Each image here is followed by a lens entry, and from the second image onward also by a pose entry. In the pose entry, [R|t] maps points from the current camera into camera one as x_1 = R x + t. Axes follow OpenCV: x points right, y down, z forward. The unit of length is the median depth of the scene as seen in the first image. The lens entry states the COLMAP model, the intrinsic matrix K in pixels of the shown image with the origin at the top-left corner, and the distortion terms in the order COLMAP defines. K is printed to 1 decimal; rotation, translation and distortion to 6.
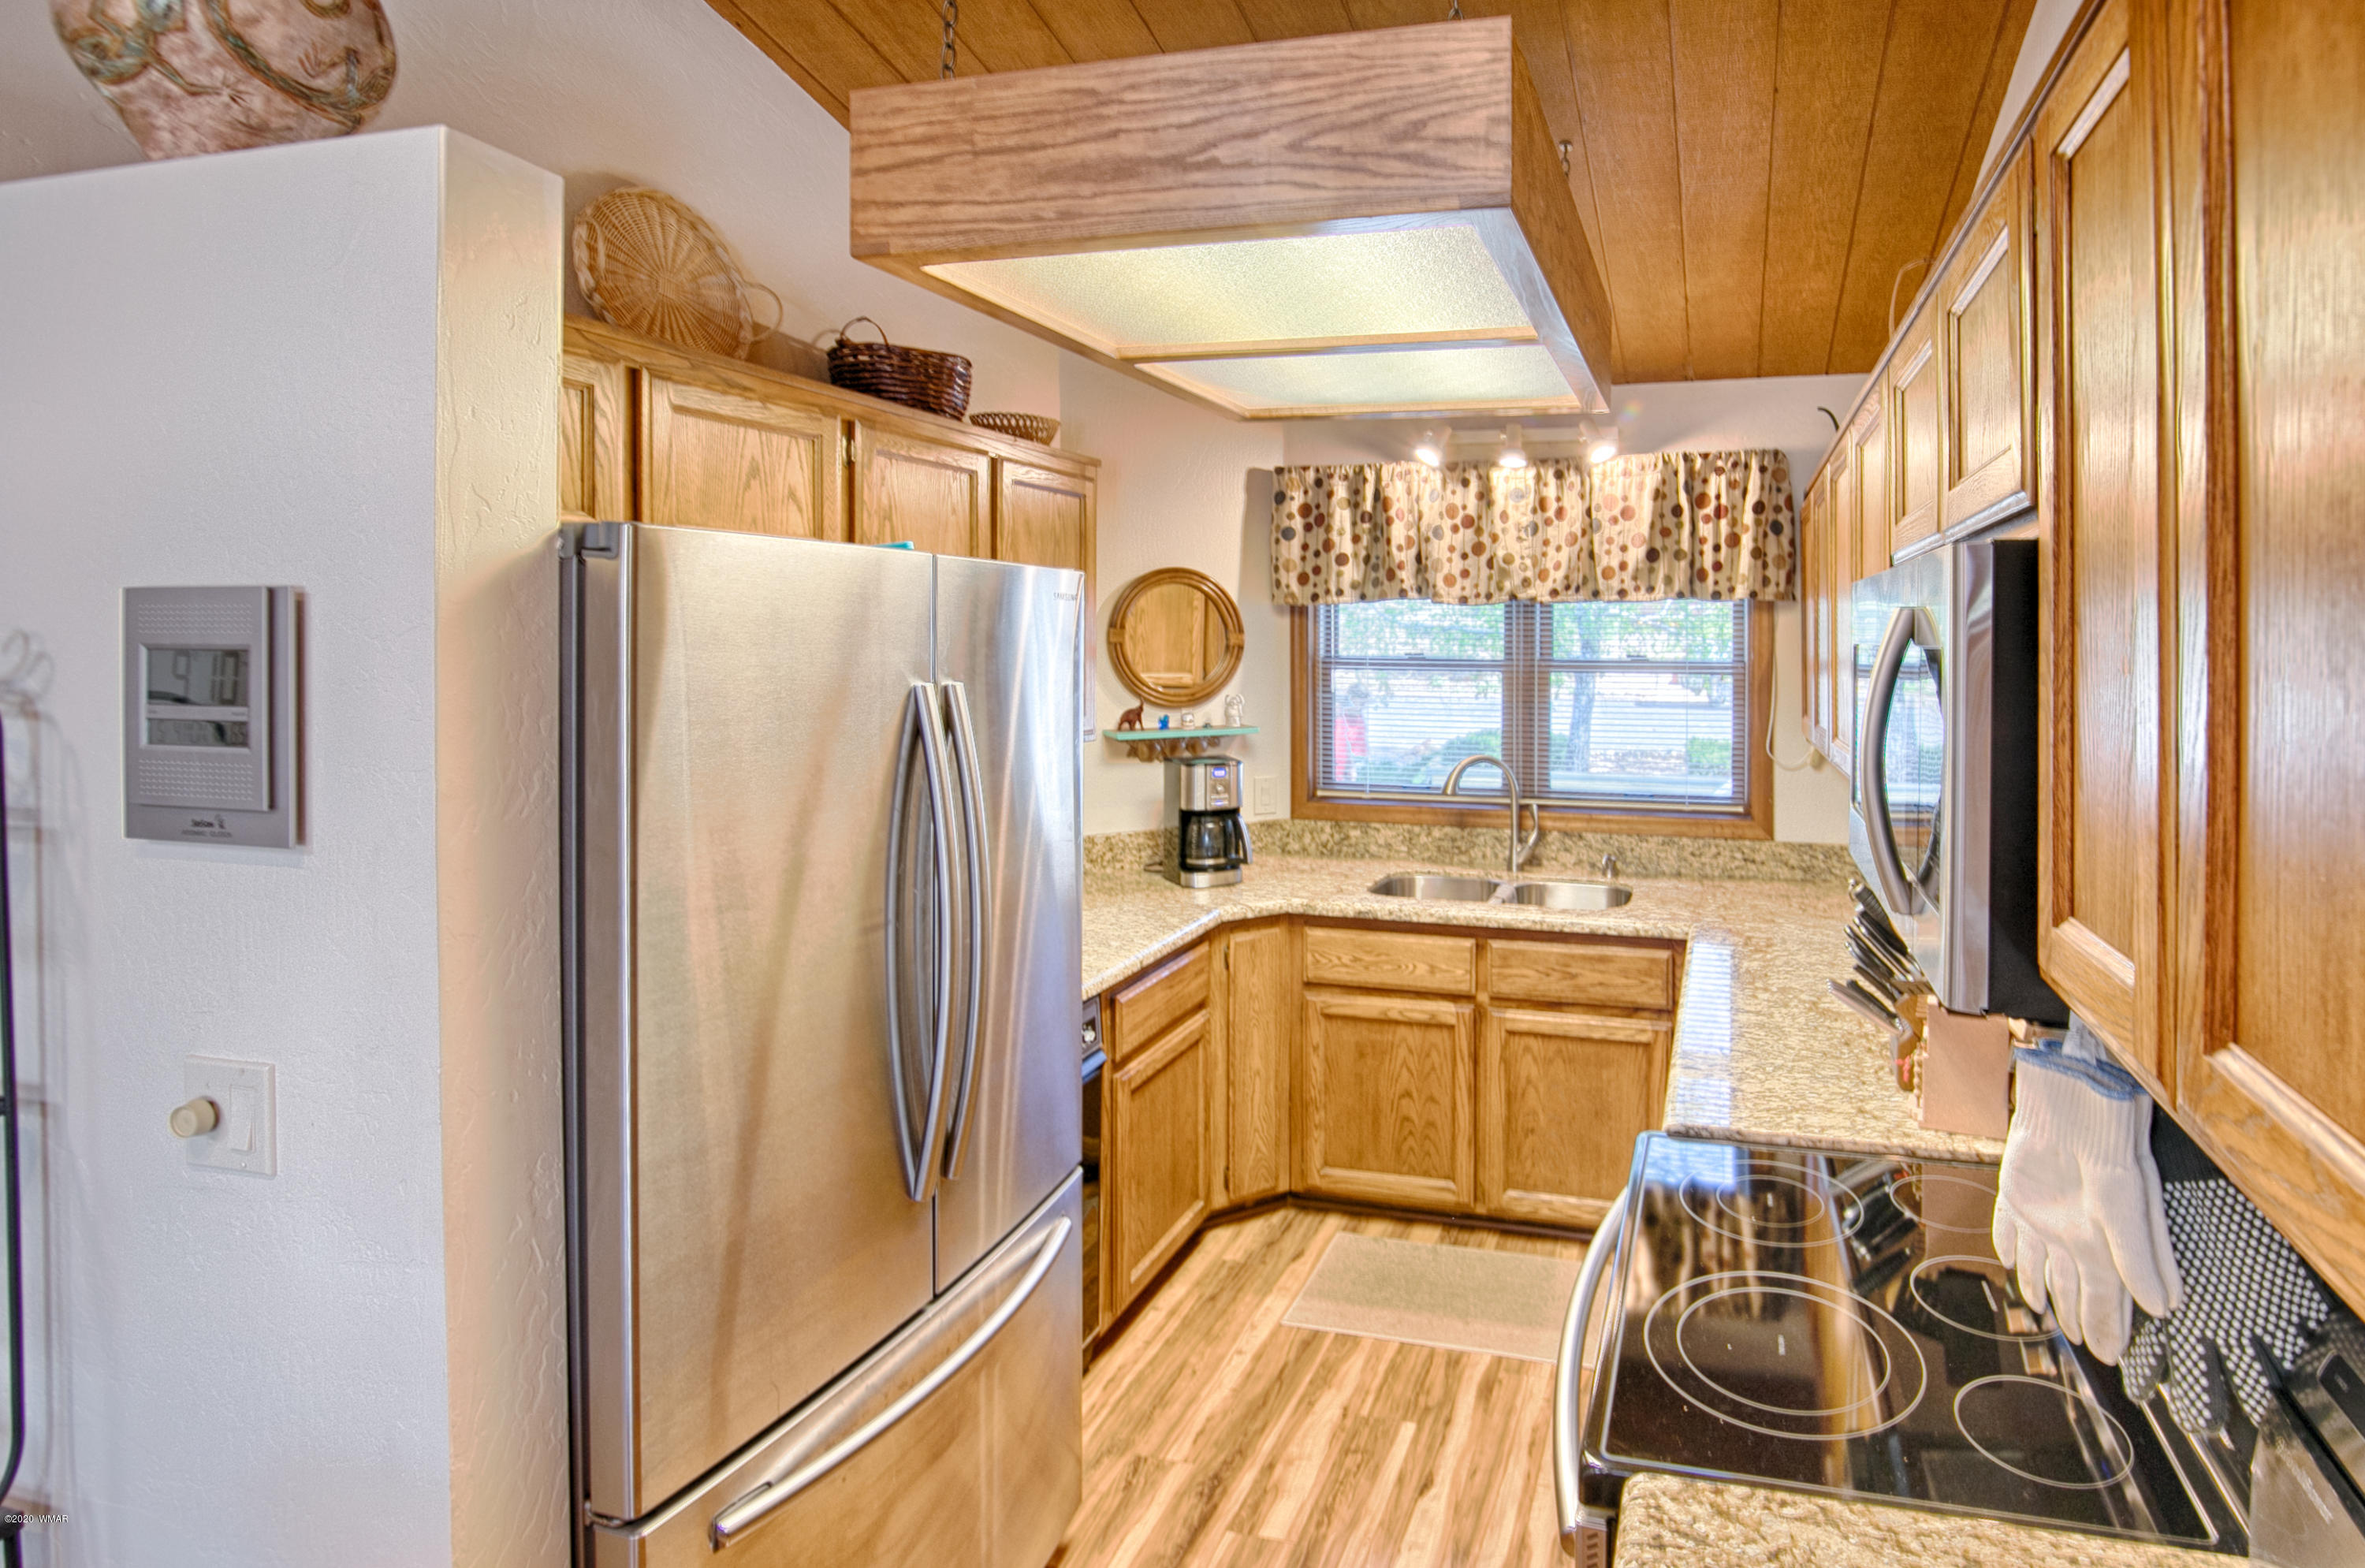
lens RADIAL K [[1434.5, 0, 1184.6], [0, 1434.5, 676.2], [0, 0, 1]] dist [-0.040194, 0.002080]
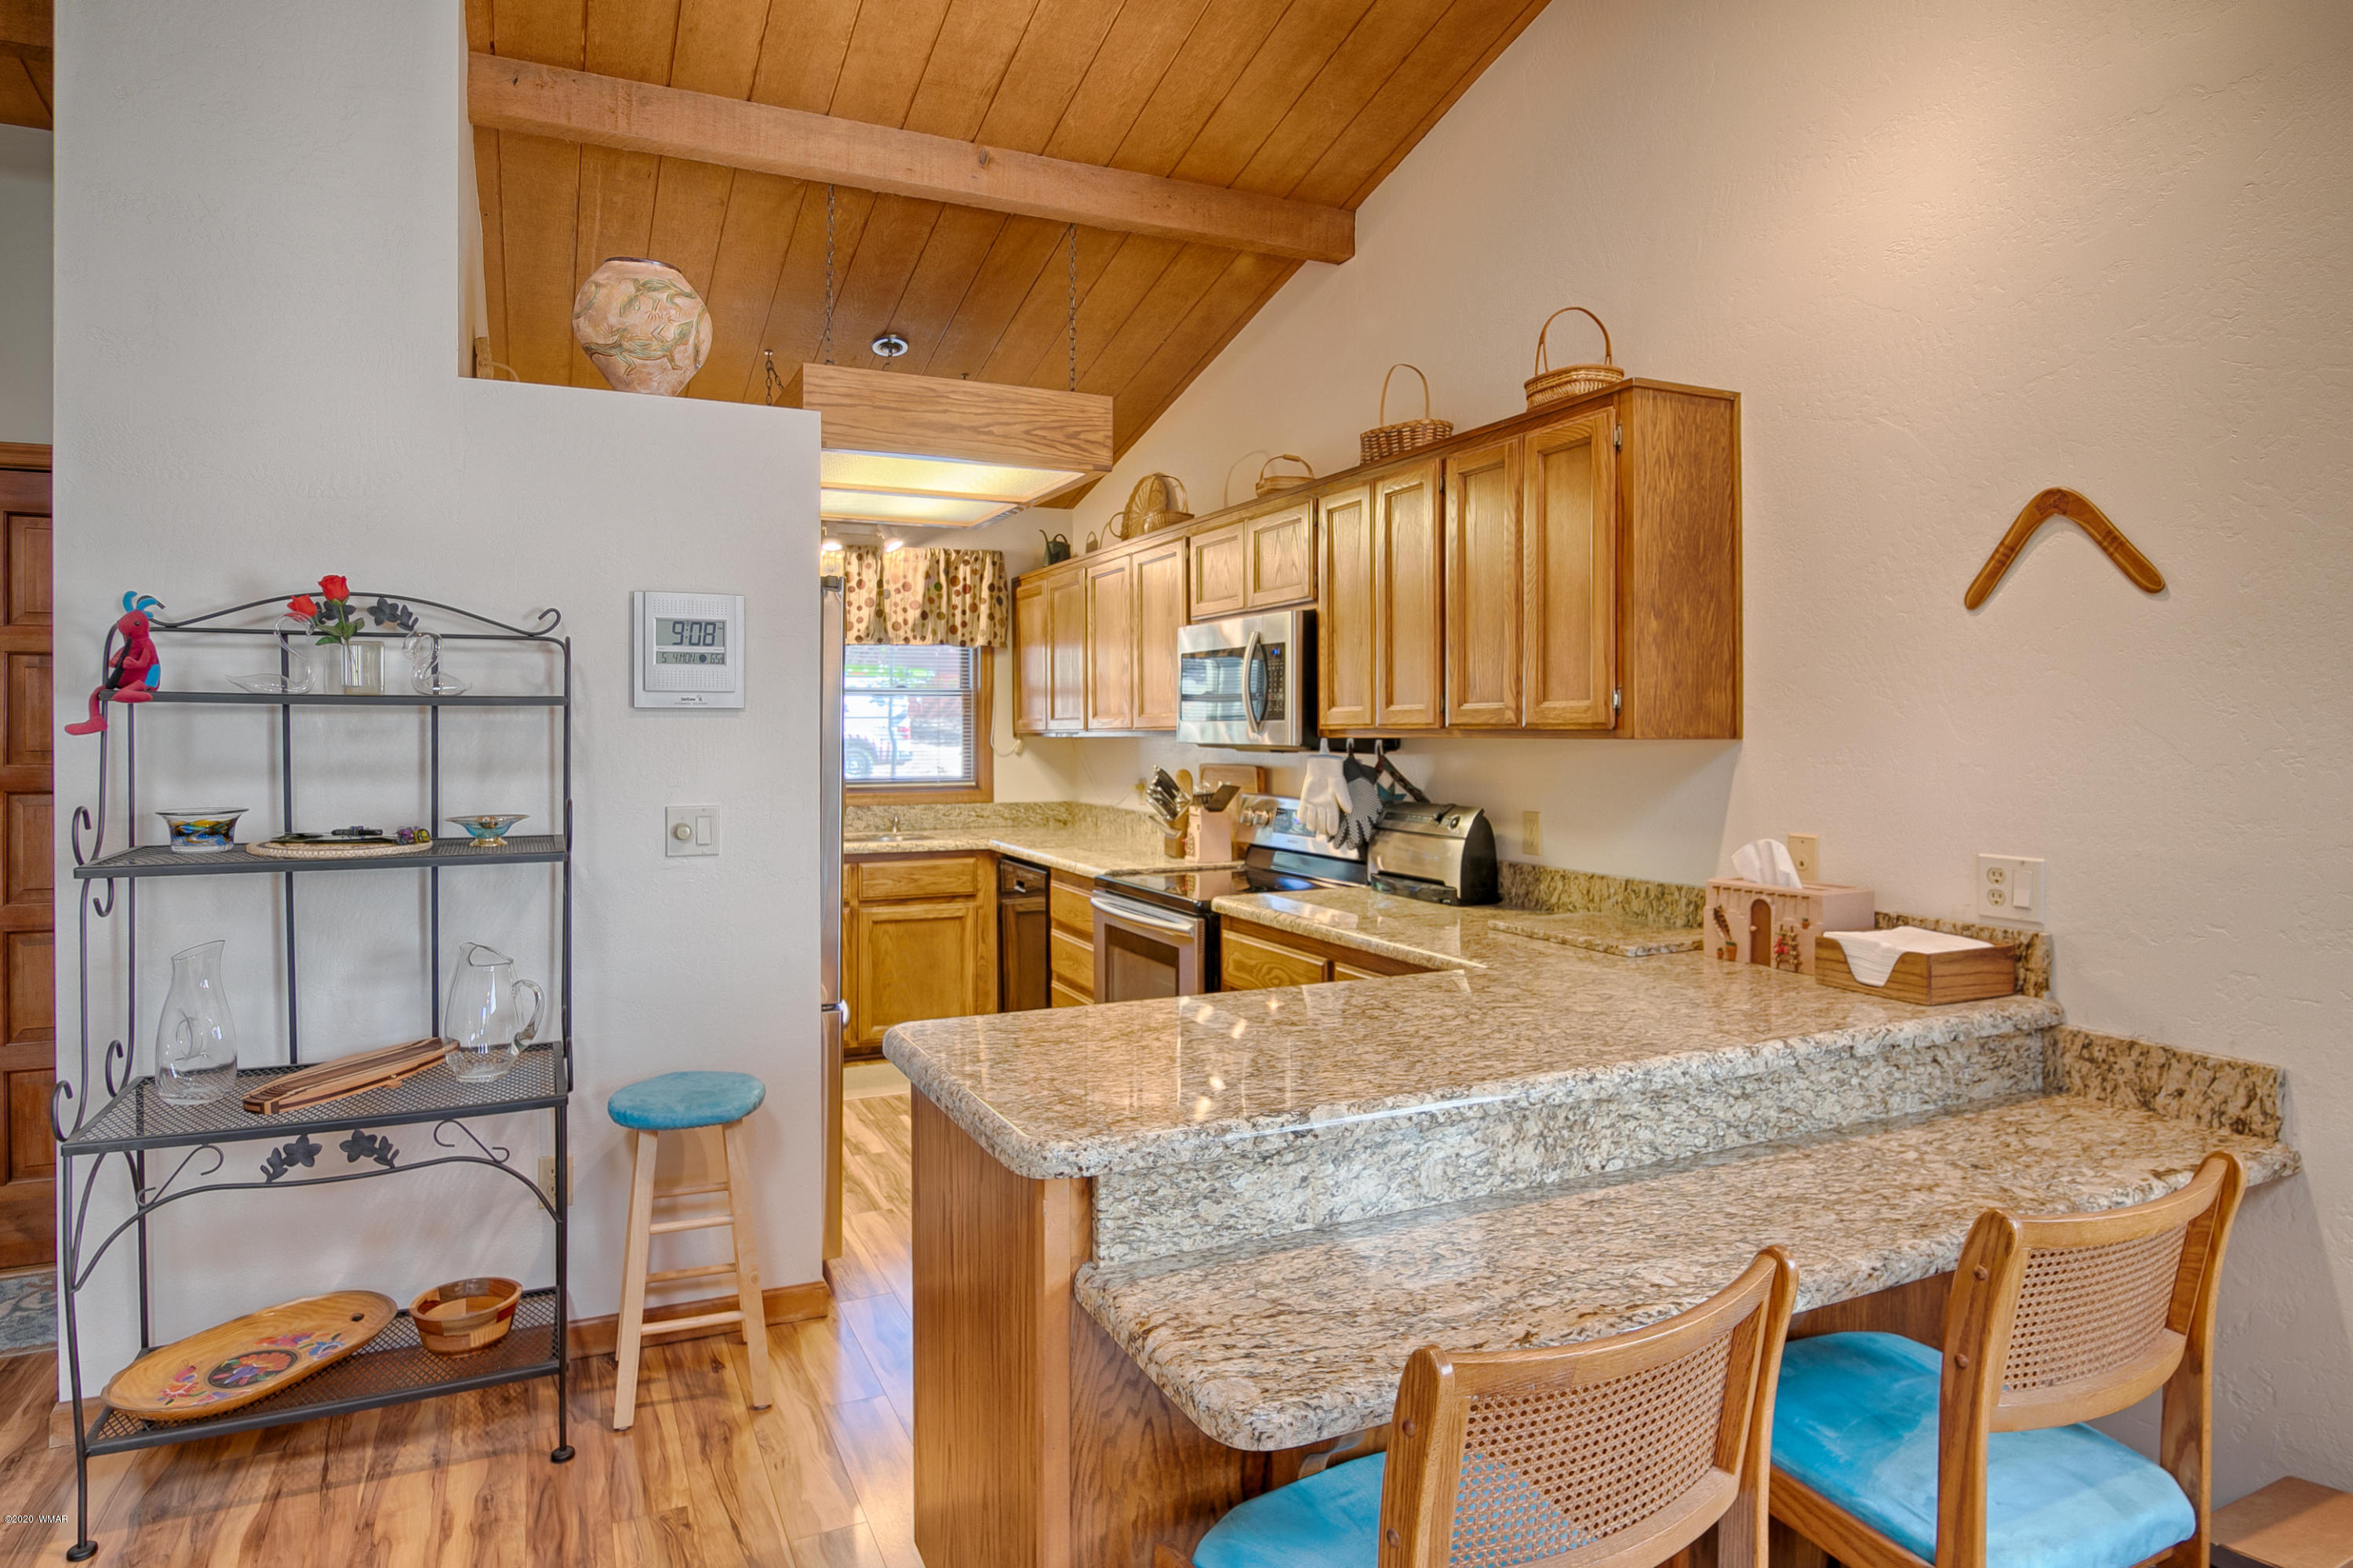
lens RADIAL K [[1370.6, 0, 1174.4], [0, 1370.6, 759.2], [0, 0, 1]] dist [-0.004531, -0.000335]
pose [[0.783693, -0.021252, 0.620785, -0.371628], [0.011770, 0.999743, 0.019366, 0.042817], [-0.621037, -0.007871, 0.783742, -0.304958]]
